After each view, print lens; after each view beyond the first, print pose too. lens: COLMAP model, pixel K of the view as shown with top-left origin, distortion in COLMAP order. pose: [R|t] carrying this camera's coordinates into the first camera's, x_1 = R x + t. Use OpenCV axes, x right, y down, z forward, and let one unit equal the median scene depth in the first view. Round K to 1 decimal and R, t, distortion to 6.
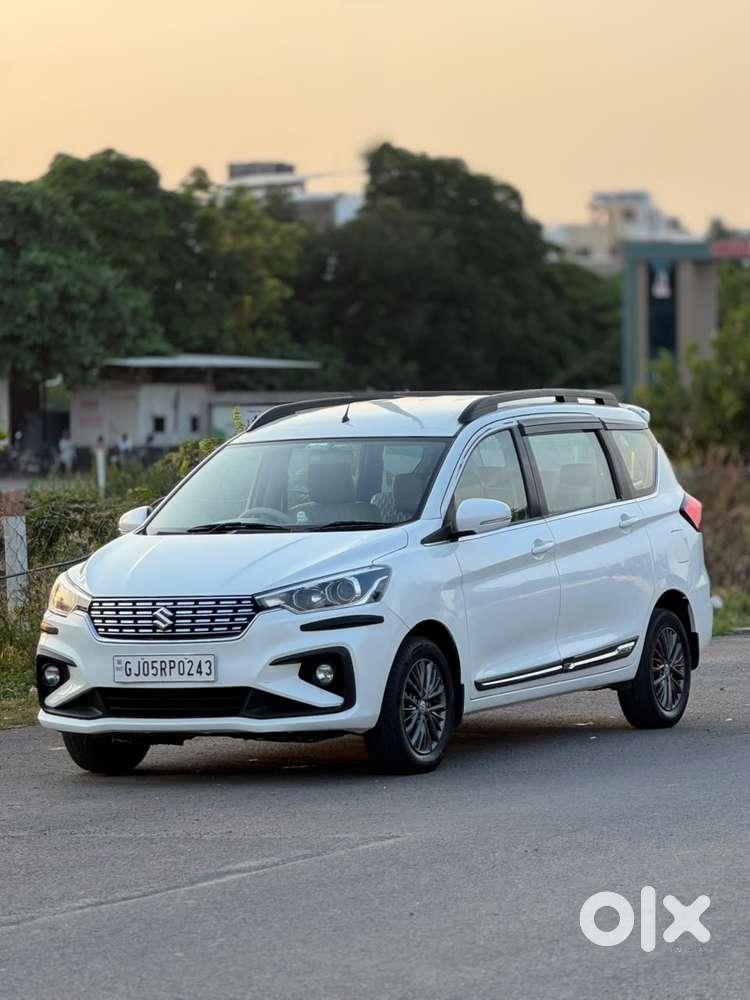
lens RADIAL K [[3463.6, 0, 375.0], [0, 3463.6, 500.0], [0, 0, 1]] dist [0.021463, 4.293384]
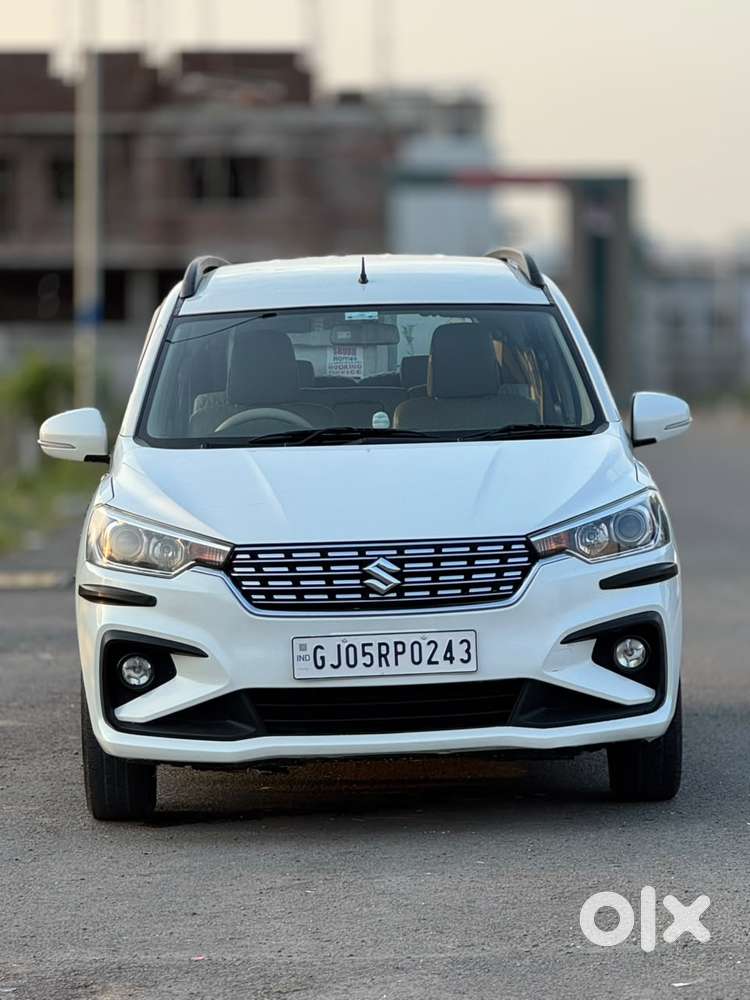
lens RADIAL K [[3463.6, 0, 375.0], [0, 3463.6, 500.0], [0, 0, 1]] dist [0.021463, 4.293384]
pose [[0.876955, -0.014686, 0.480349, -0.366288], [0.008228, 0.999845, 0.015548, 0.010495], [-0.480503, -0.009682, 0.876940, 0.446051]]
